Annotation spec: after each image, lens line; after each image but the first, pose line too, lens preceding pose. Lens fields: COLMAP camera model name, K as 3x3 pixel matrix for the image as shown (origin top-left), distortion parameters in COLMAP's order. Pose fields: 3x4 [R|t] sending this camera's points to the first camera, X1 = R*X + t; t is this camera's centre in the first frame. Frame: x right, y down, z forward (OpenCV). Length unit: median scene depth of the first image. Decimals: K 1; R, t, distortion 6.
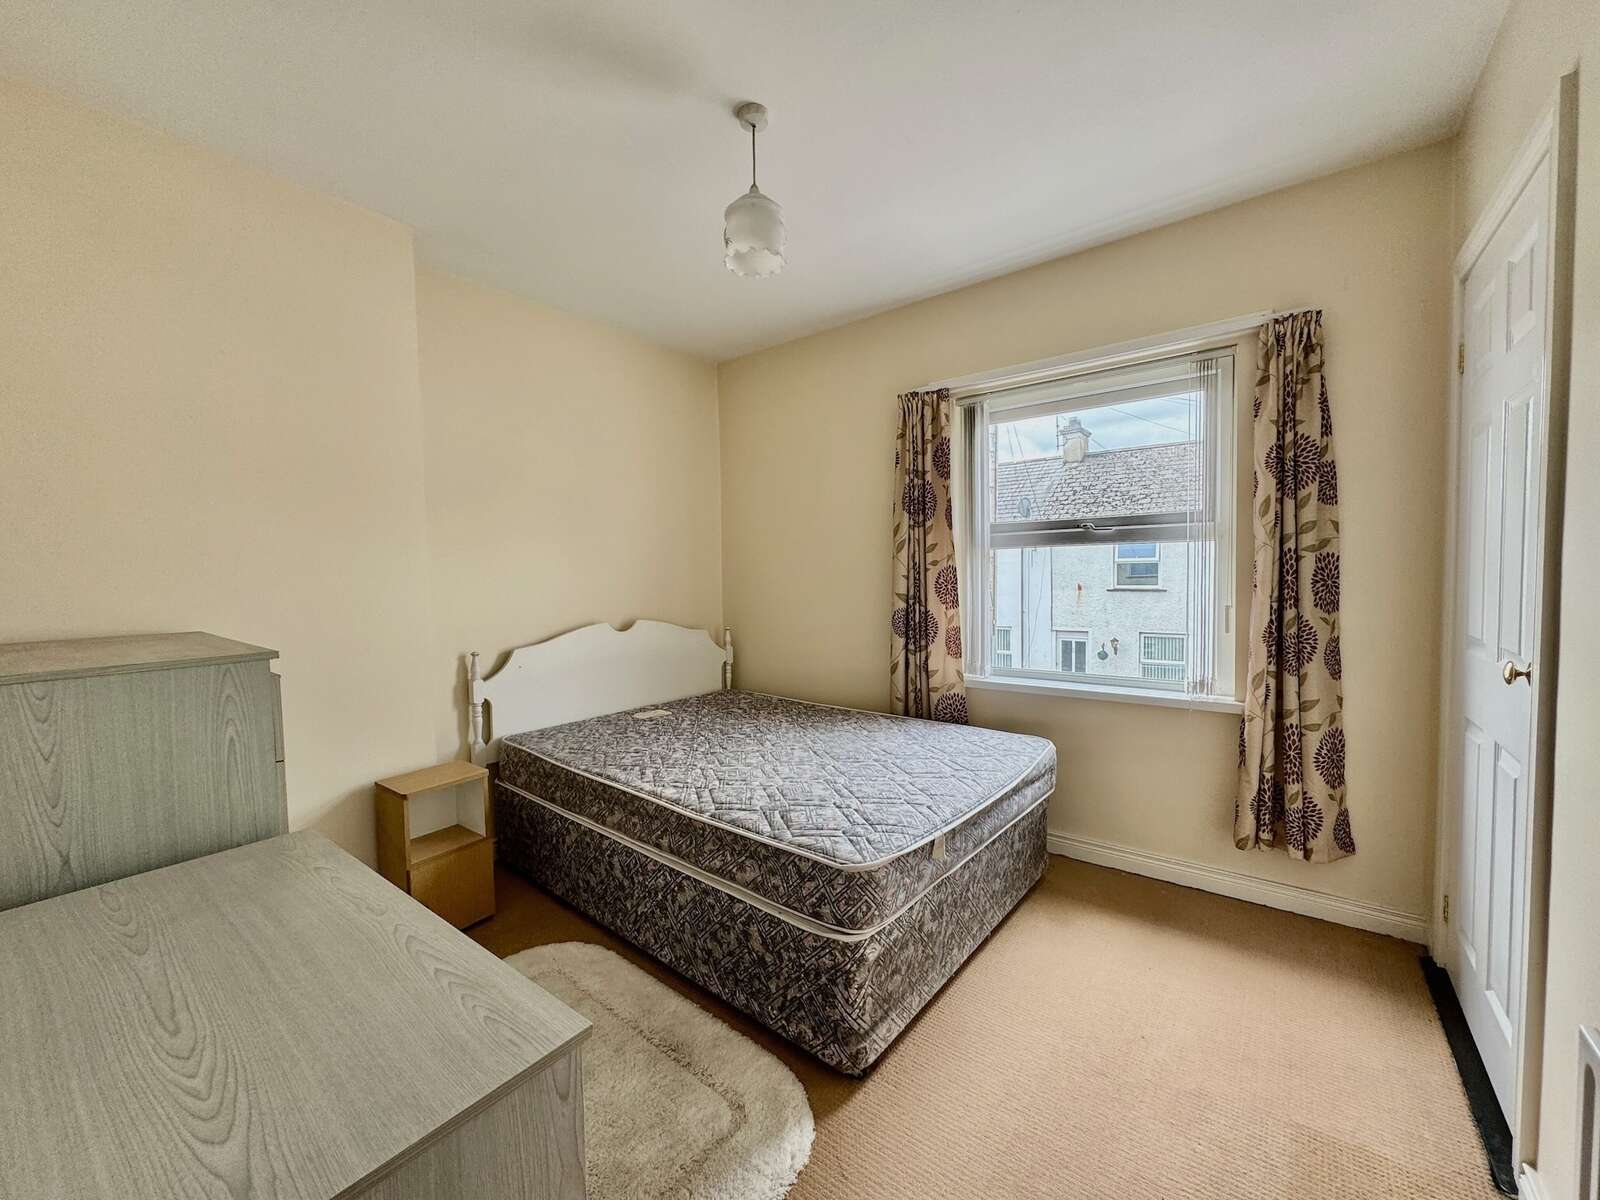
lens RADIAL K [[634.2, 0, 805.1], [0, 634.2, 596.5], [0, 0, 1]] dist [-0.001753, -0.000629]
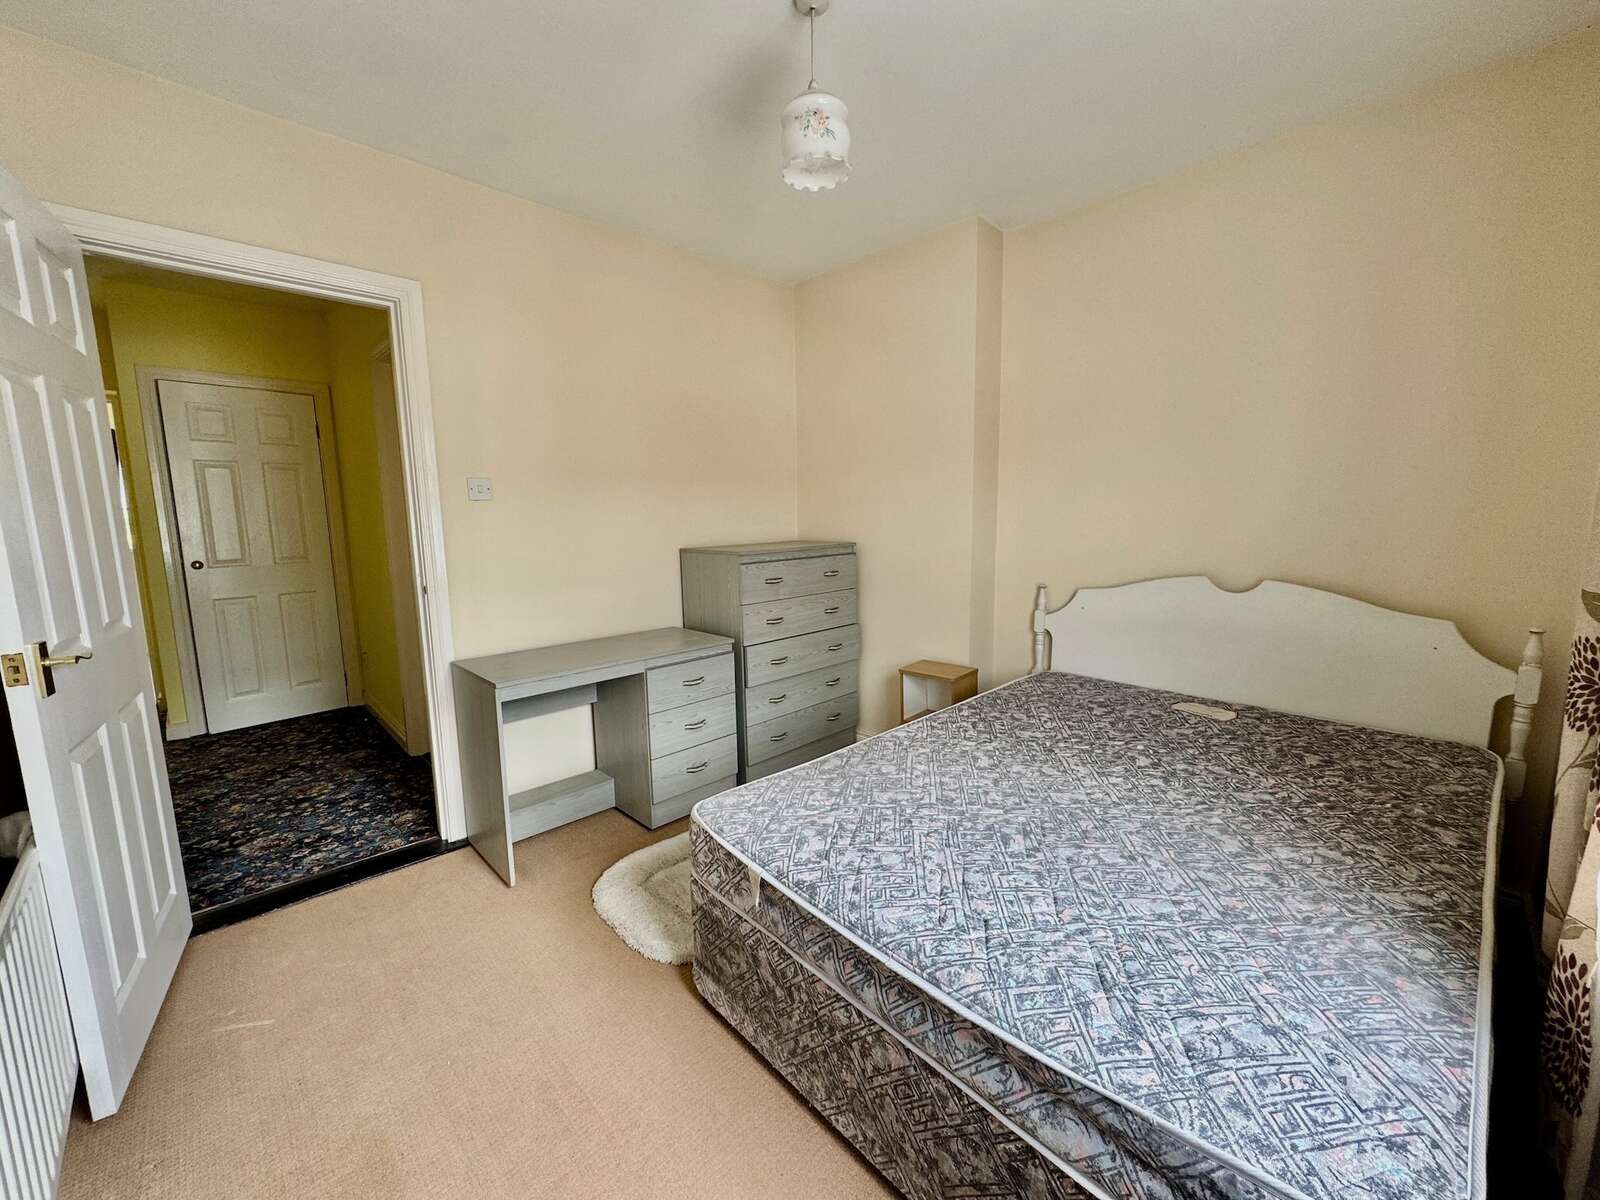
lens RADIAL K [[634.2, 0, 806.5], [0, 634.2, 595.4], [0, 0, 1]] dist [-0.001753, -0.000629]
pose [[-0.147416, 0.143211, -0.978652, 0.723103], [-0.026021, 0.988558, 0.148581, -0.054893], [0.988732, 0.047369, -0.142003, 0.921397]]
